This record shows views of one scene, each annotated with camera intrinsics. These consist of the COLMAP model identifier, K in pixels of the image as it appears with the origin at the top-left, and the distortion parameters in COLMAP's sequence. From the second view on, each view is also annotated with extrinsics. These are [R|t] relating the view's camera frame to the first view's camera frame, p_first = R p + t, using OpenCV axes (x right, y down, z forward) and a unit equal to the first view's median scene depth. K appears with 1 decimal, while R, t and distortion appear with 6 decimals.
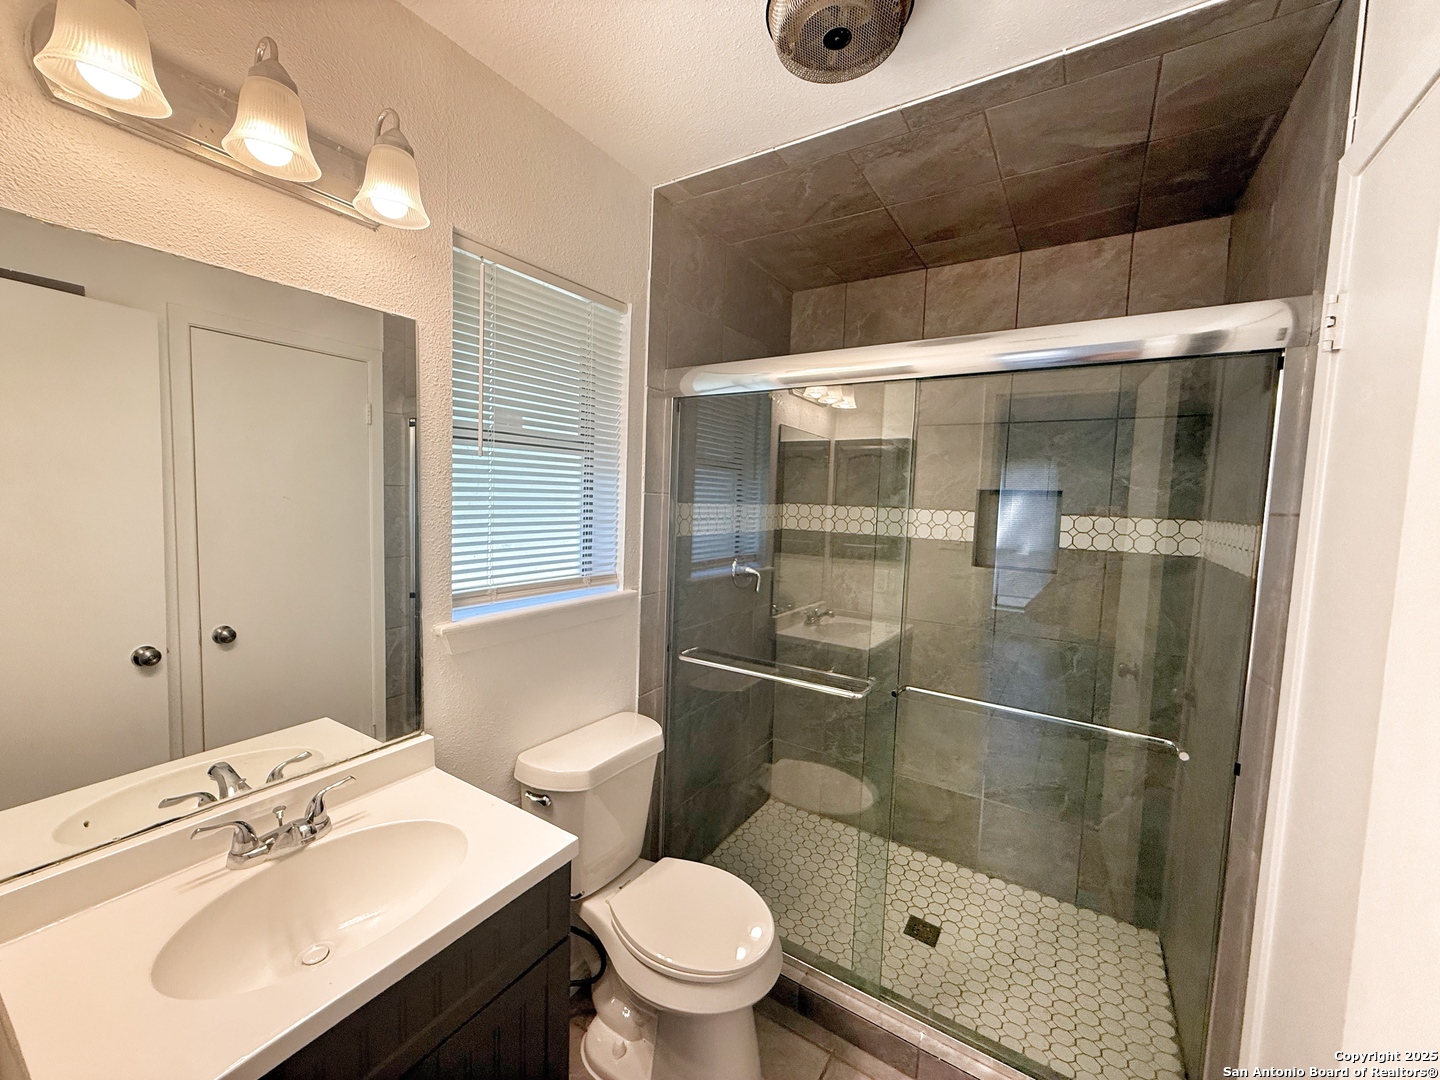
lens RADIAL K [[576.5, 0, 716.1], [0, 576.5, 538.0], [0, 0, 1]] dist [-0.000422, 0.000081]
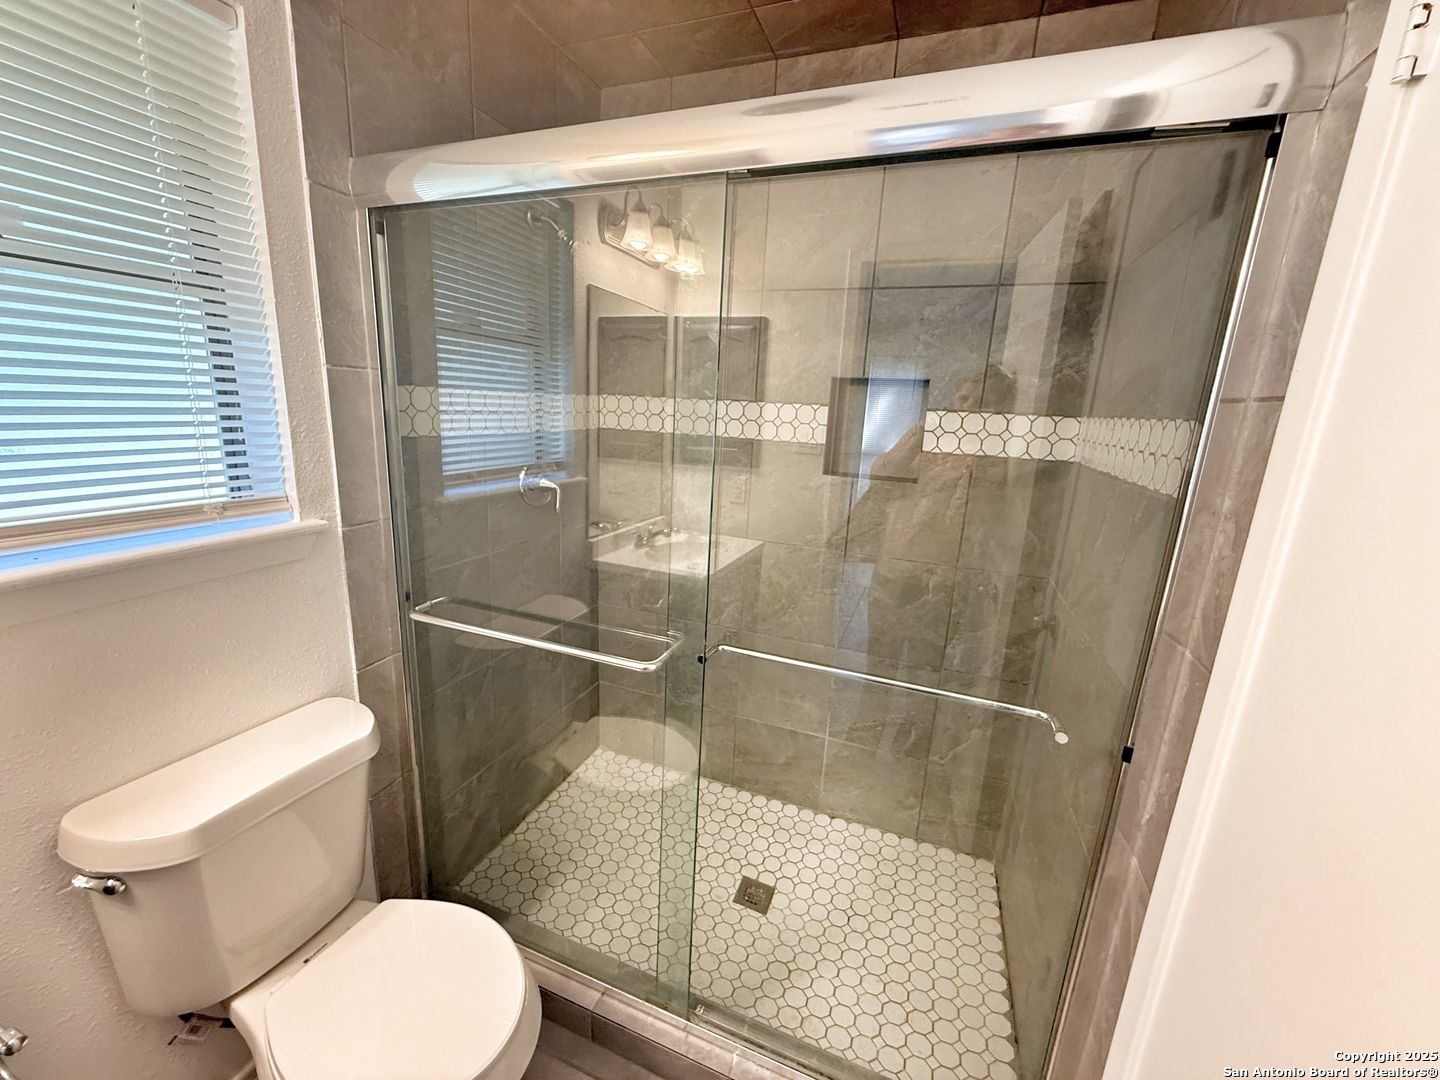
lens RADIAL K [[574.1, 0, 717.9], [0, 574.1, 537.6], [0, 0, 1]] dist [0.000074, 0.000195]
pose [[0.979968, -0.033910, 0.196247, 0.145824], [0.001003, 0.986226, 0.165401, 0.002622], [-0.199153, -0.161891, 0.966504, 0.248030]]
